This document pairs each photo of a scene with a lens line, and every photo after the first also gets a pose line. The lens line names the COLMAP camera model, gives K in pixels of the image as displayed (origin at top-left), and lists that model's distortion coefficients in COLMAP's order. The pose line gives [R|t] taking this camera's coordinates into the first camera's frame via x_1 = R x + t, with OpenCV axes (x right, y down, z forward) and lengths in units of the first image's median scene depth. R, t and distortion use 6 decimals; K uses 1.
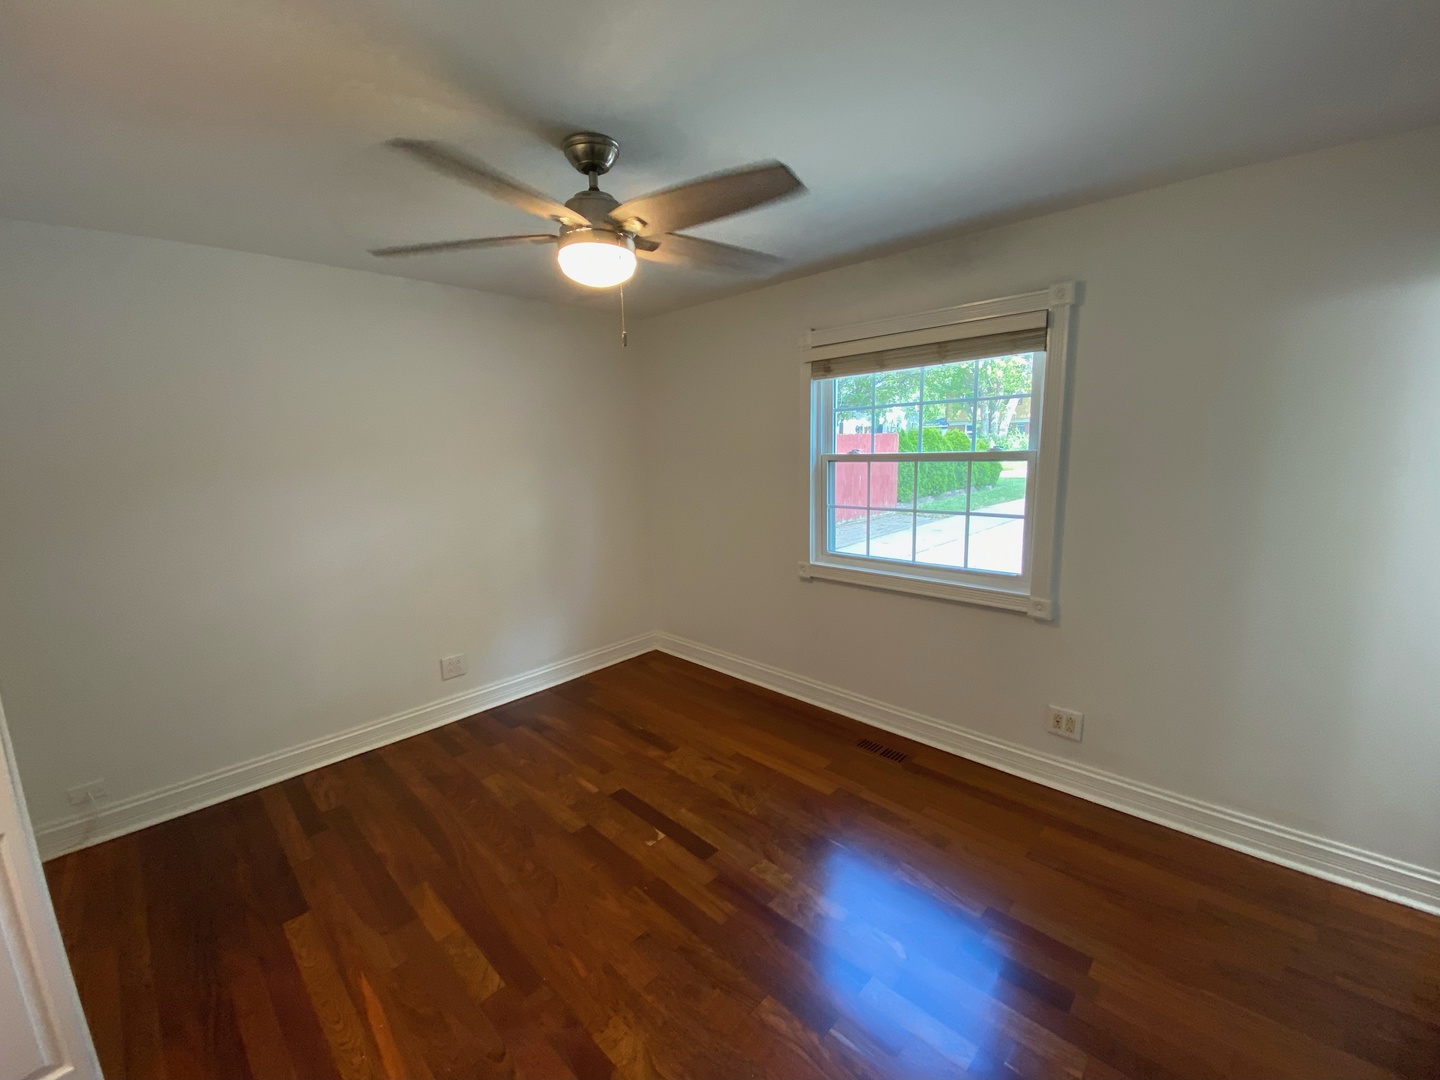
lens RADIAL K [[591.4, 0, 693.3], [0, 591.4, 544.2], [0, 0, 1]] dist [0.000134, -0.009764]
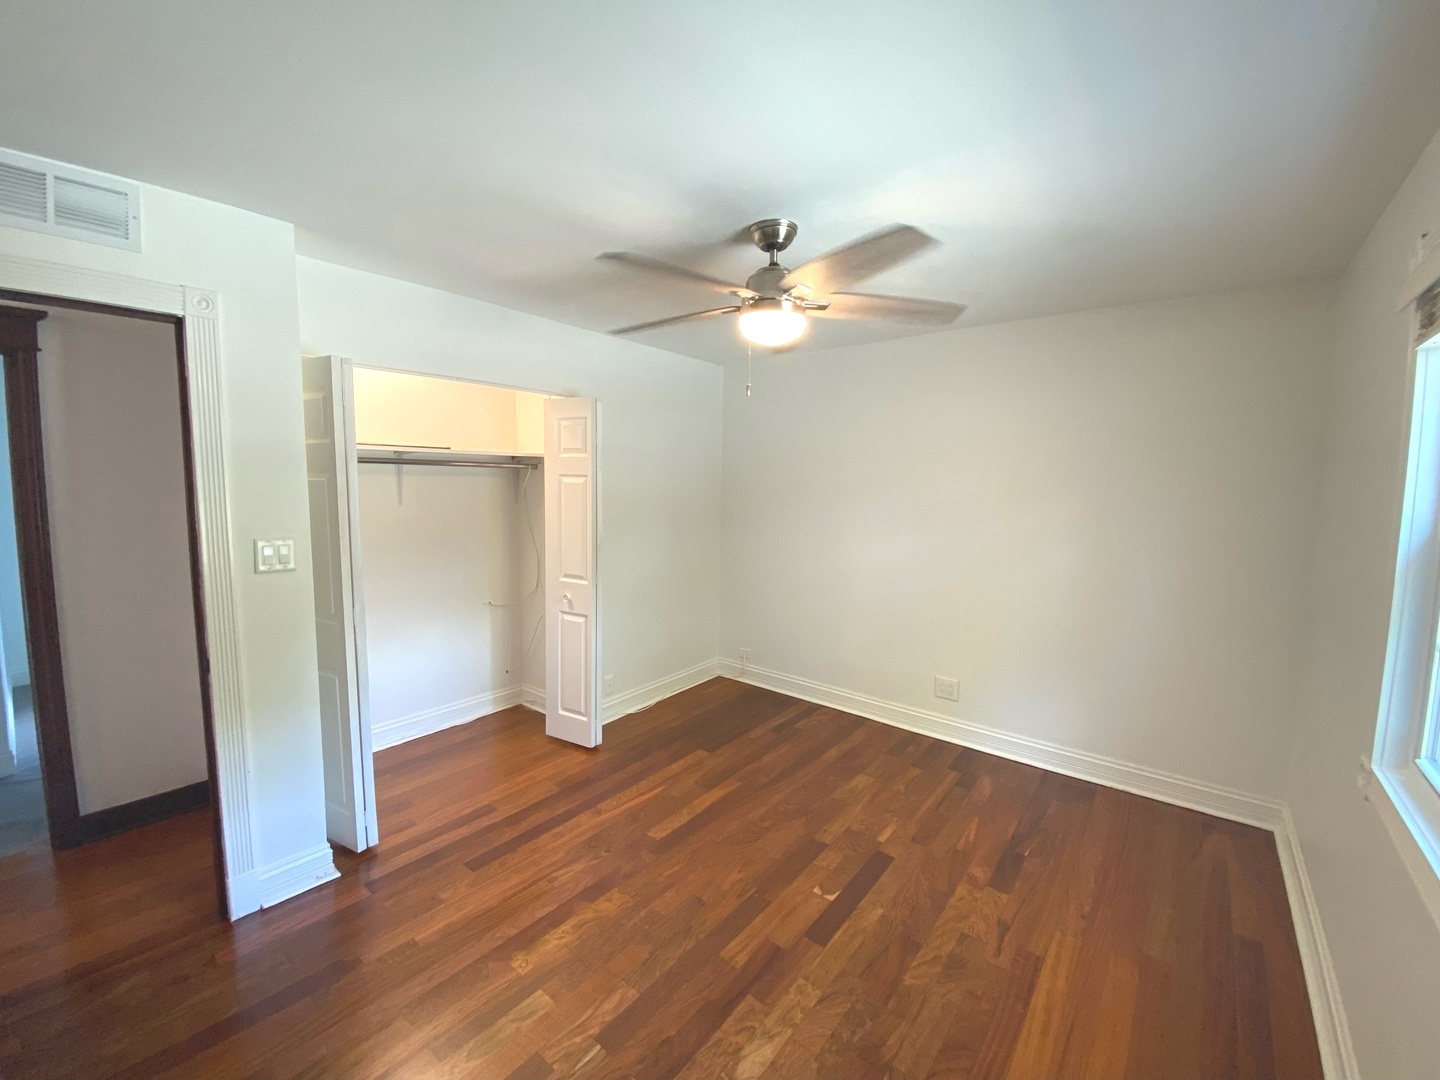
lens RADIAL K [[583.1, 0, 720.0], [0, 583.1, 540.0], [0, 0, 1]] dist [0.046767, -0.034122]
pose [[0.111669, 0.134247, -0.984636, 0.762378], [-0.185998, 0.976146, 0.111996, -0.129104], [0.976184, 0.170633, 0.133975, 0.600862]]
